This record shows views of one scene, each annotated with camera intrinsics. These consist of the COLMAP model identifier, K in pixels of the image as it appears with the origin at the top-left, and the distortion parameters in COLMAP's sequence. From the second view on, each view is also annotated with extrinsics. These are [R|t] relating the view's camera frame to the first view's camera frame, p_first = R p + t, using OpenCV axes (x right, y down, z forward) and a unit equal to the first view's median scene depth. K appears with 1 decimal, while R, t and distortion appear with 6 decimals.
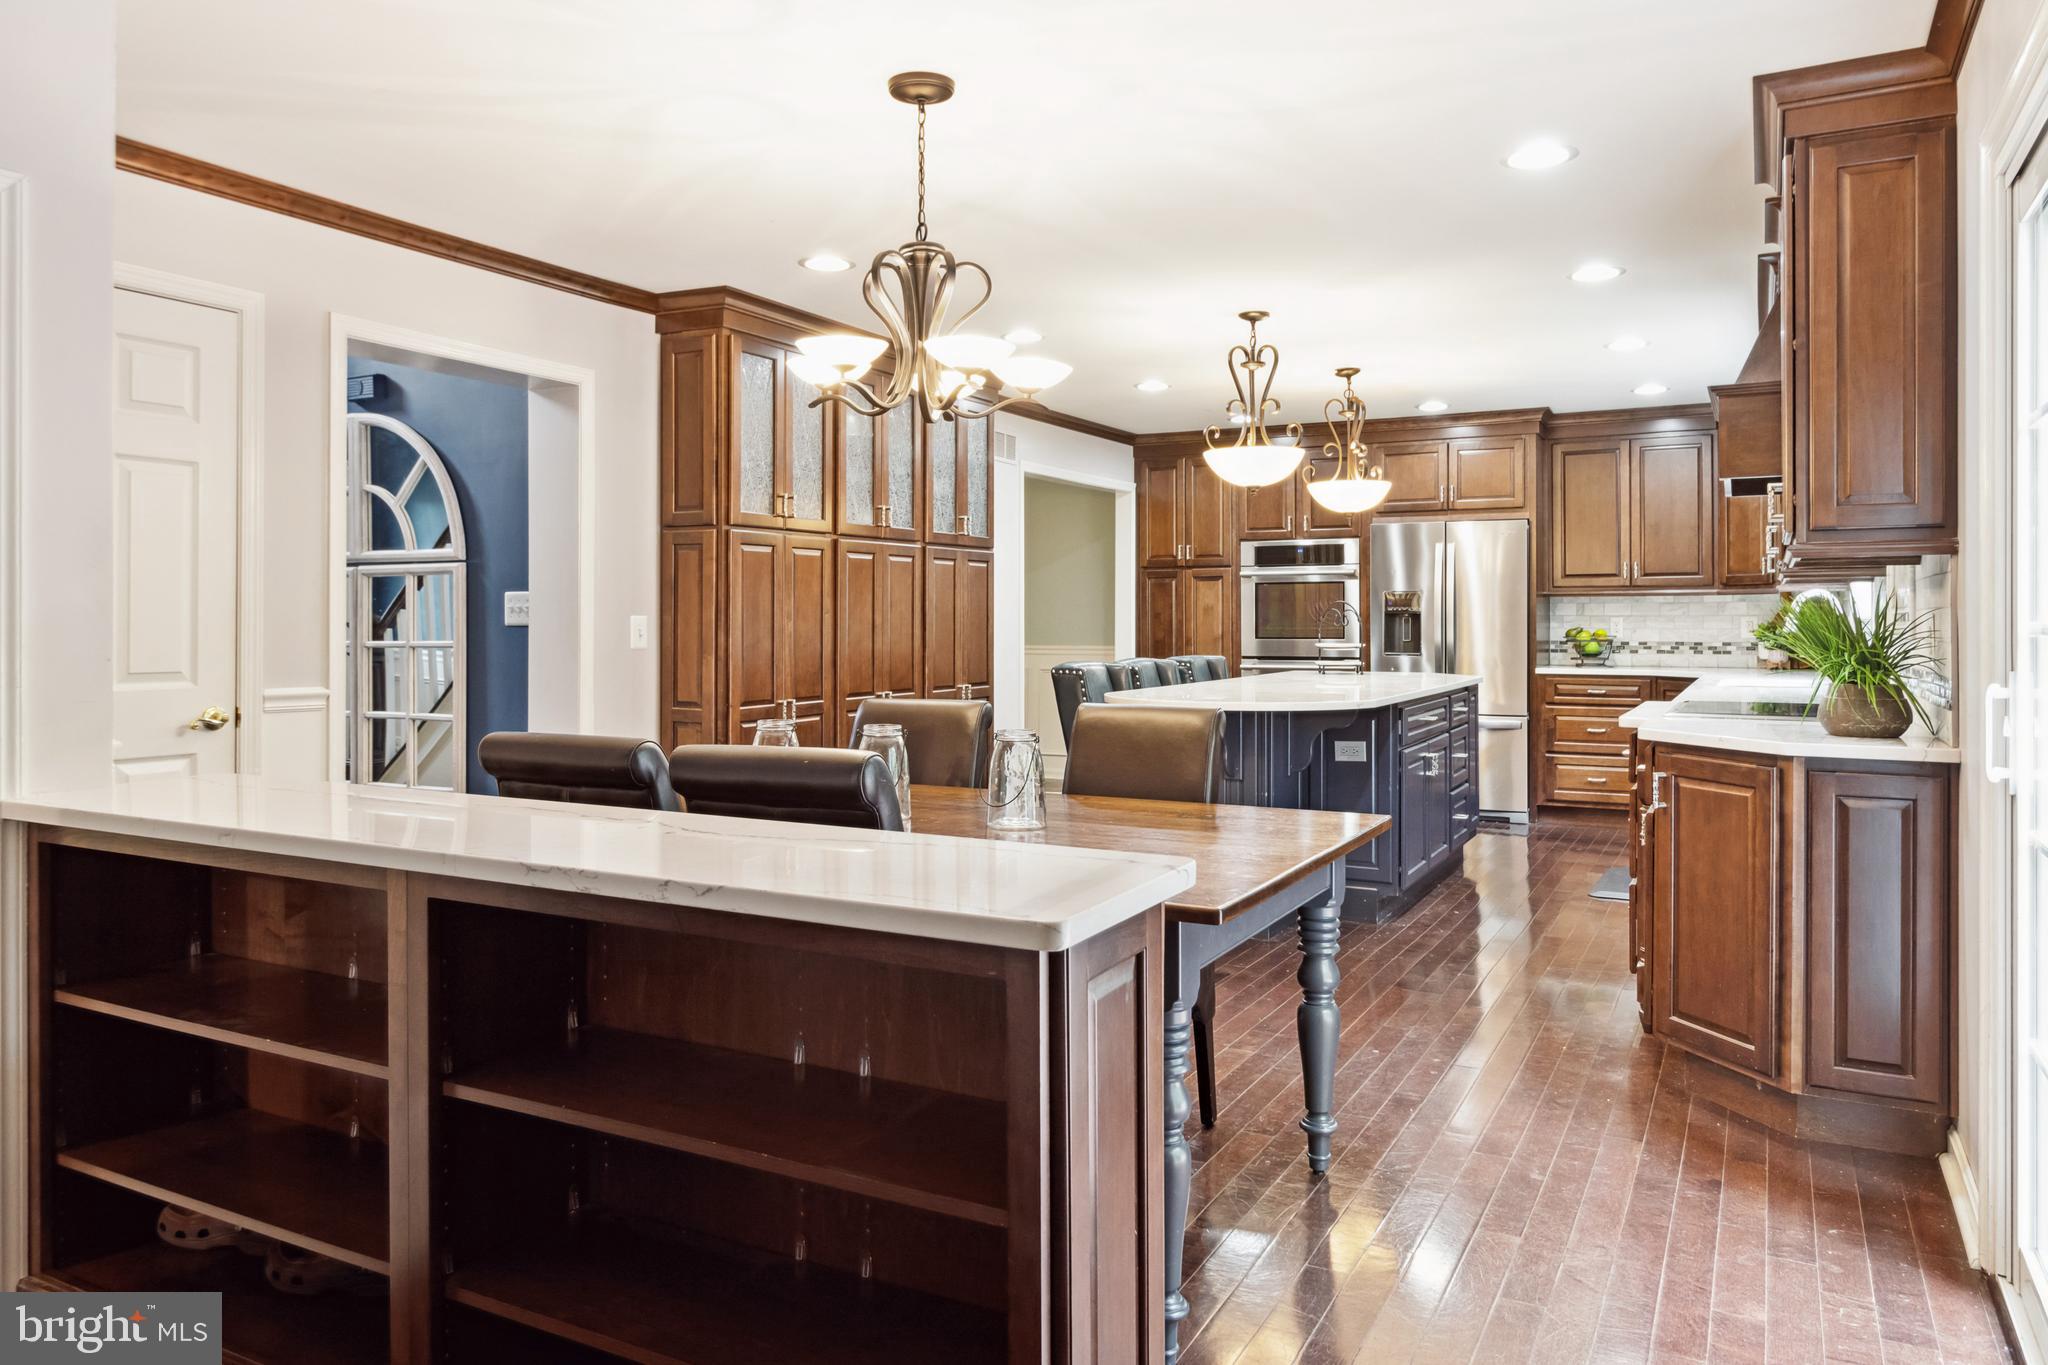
lens RADIAL K [[1393.3, 0, 1017.9], [0, 1393.3, 618.8], [0, 0, 1]] dist [-0.000485, -0.000132]
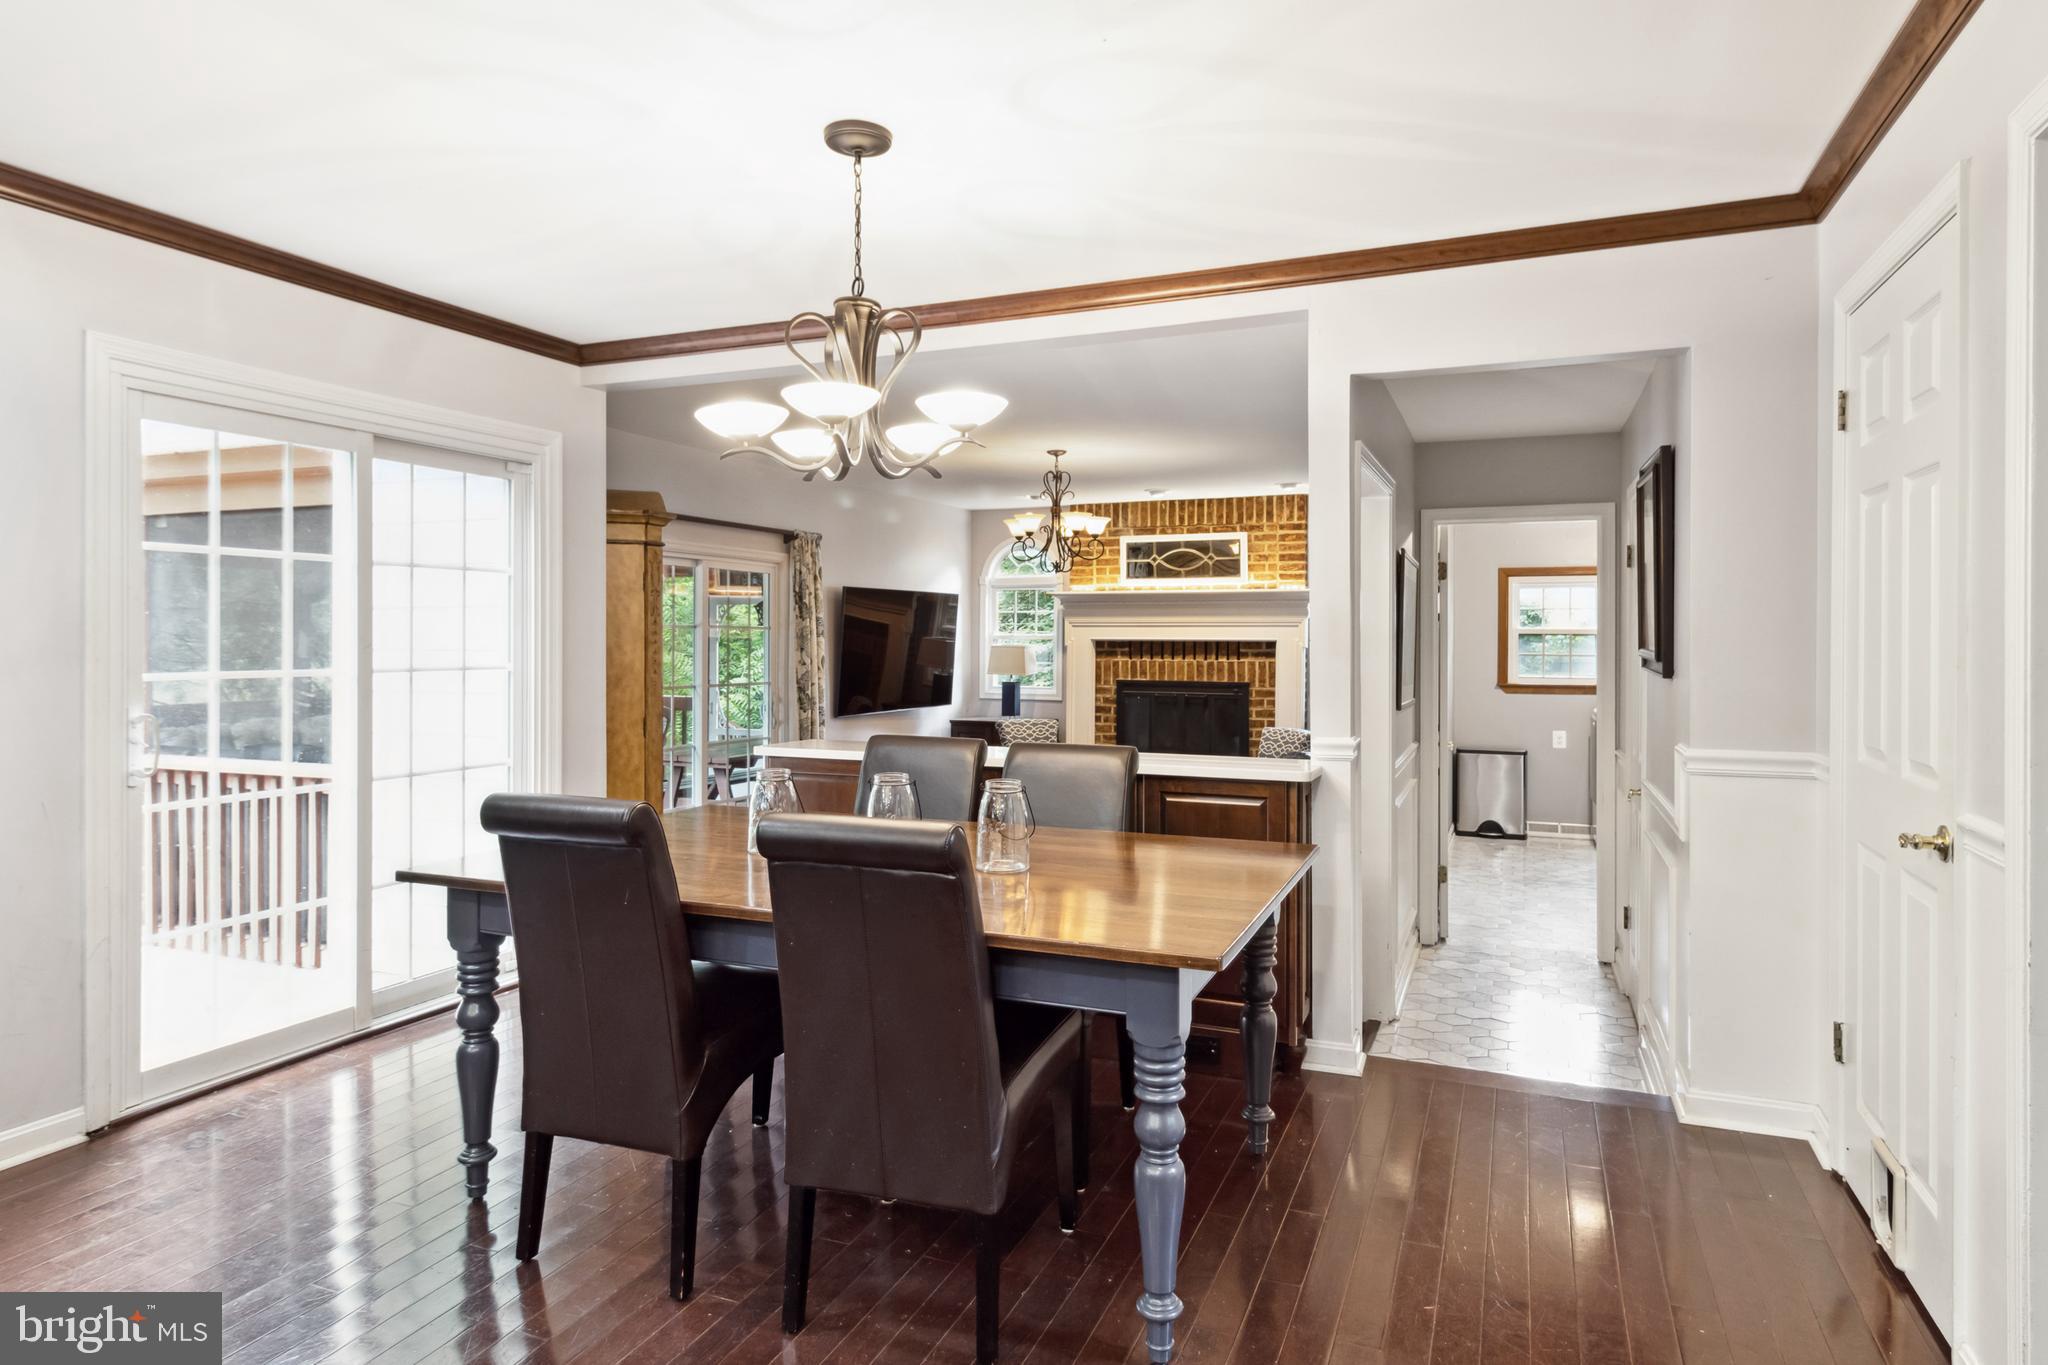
lens RADIAL K [[1171.1, 0, 1027.5], [0, 1171.1, 640.2], [0, 0, 1]] dist [0.001223, -0.000009]
pose [[-0.995126, -0.002391, -0.098580, -0.041161], [-0.002521, 0.999996, 0.001198, -0.011689], [0.098577, 0.001441, -0.995128, 0.712649]]
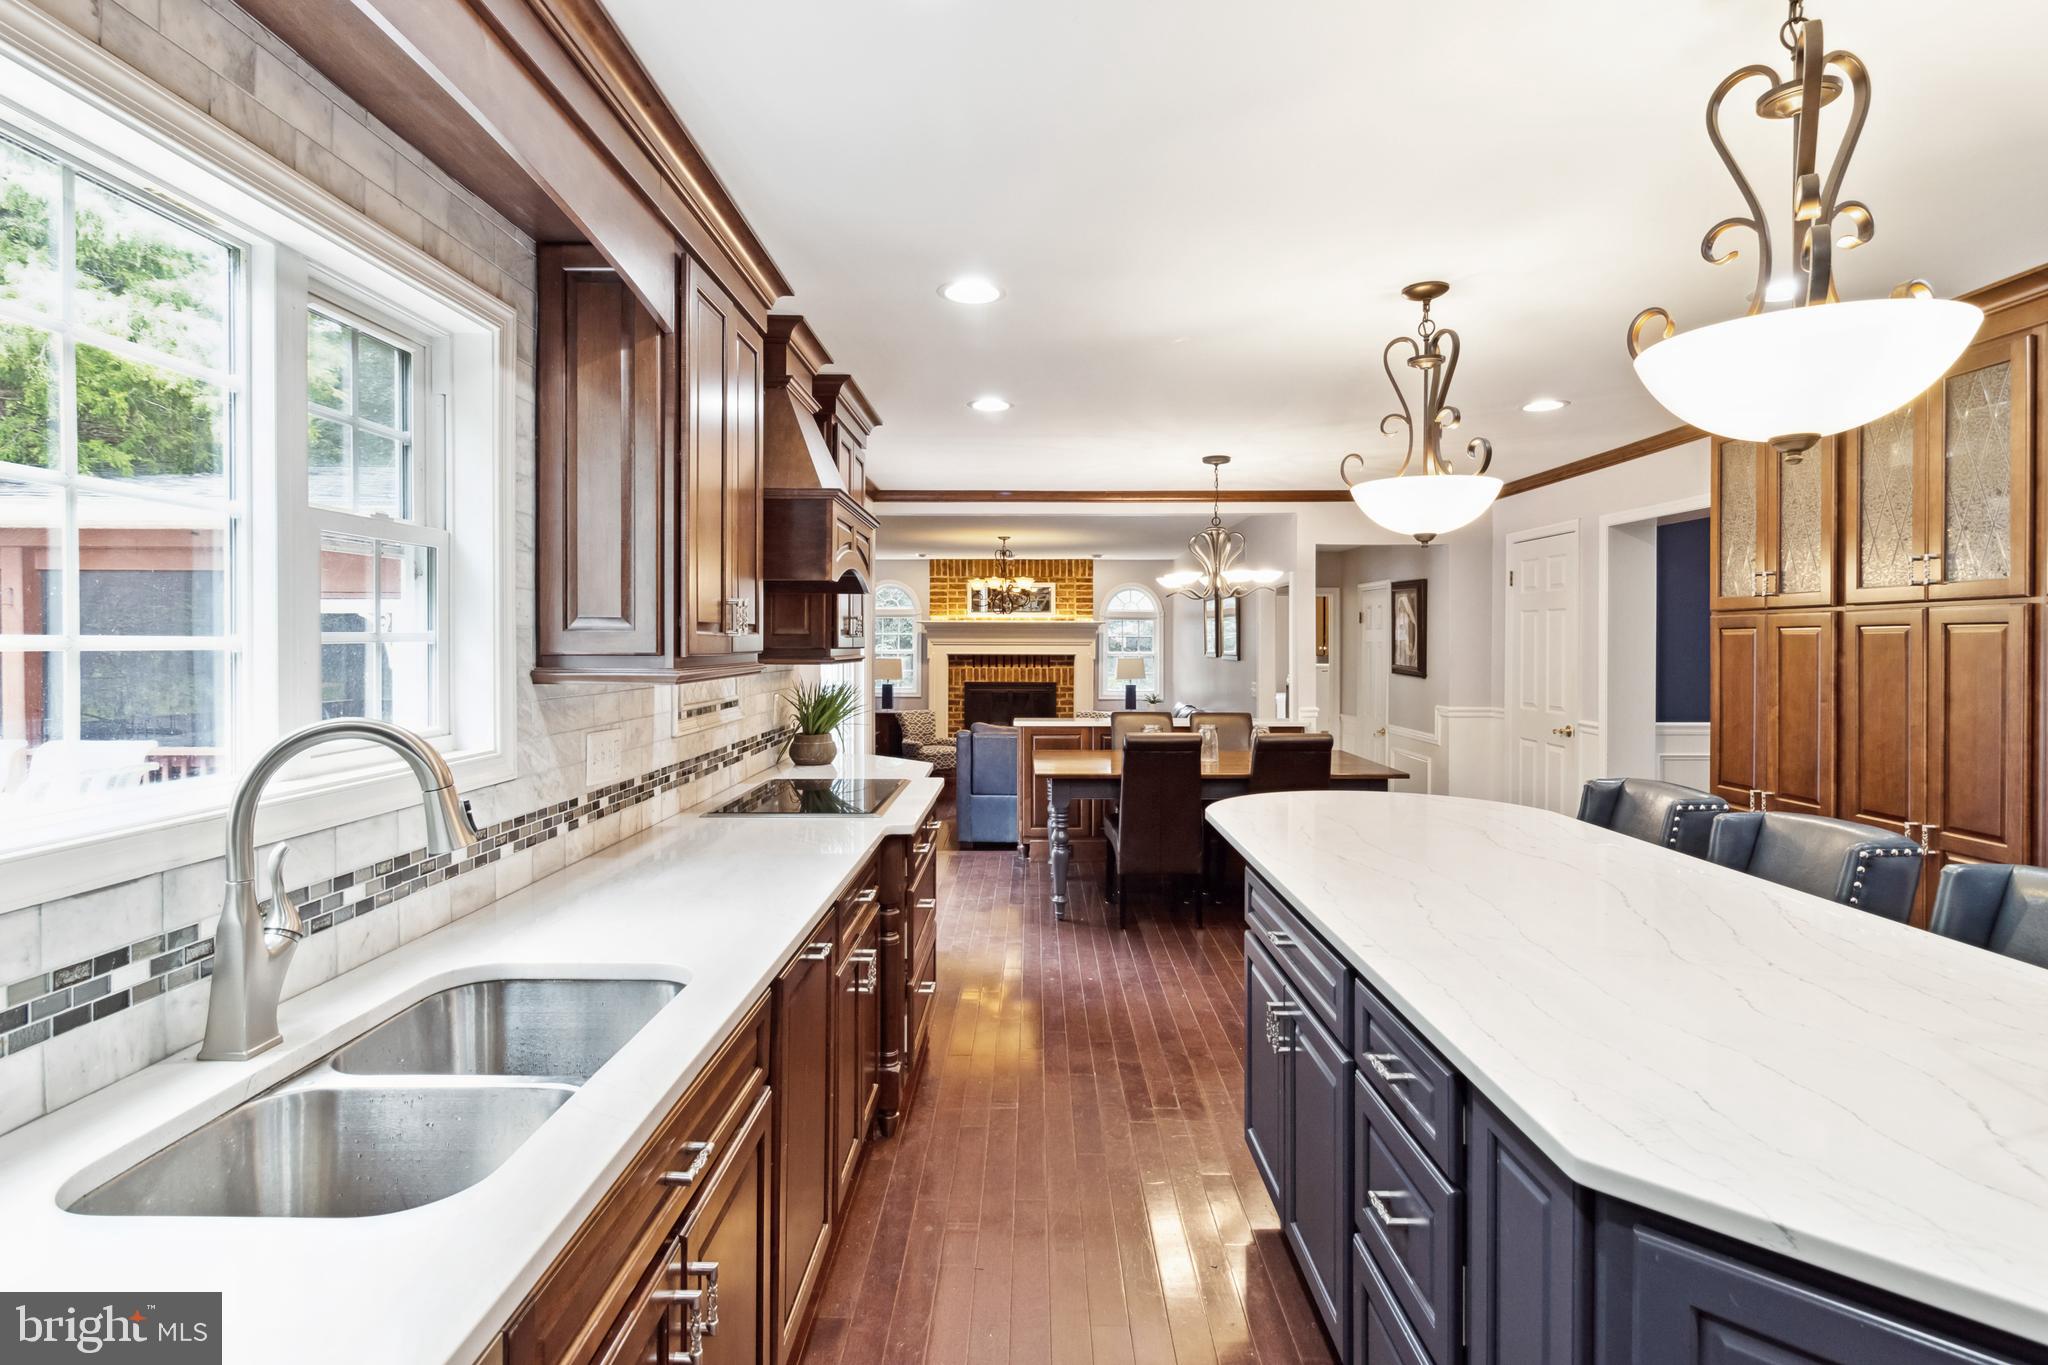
lens RADIAL K [[1040.6, 0, 1027.9], [0, 1040.6, 651.2], [0, 0, 1]] dist [0.000994, 0.000036]
pose [[-0.881463, 0.002032, -0.472249, 0.406182], [-0.001700, 0.999971, 0.007476, -0.027286], [0.472250, 0.007393, -0.881433, 0.935223]]
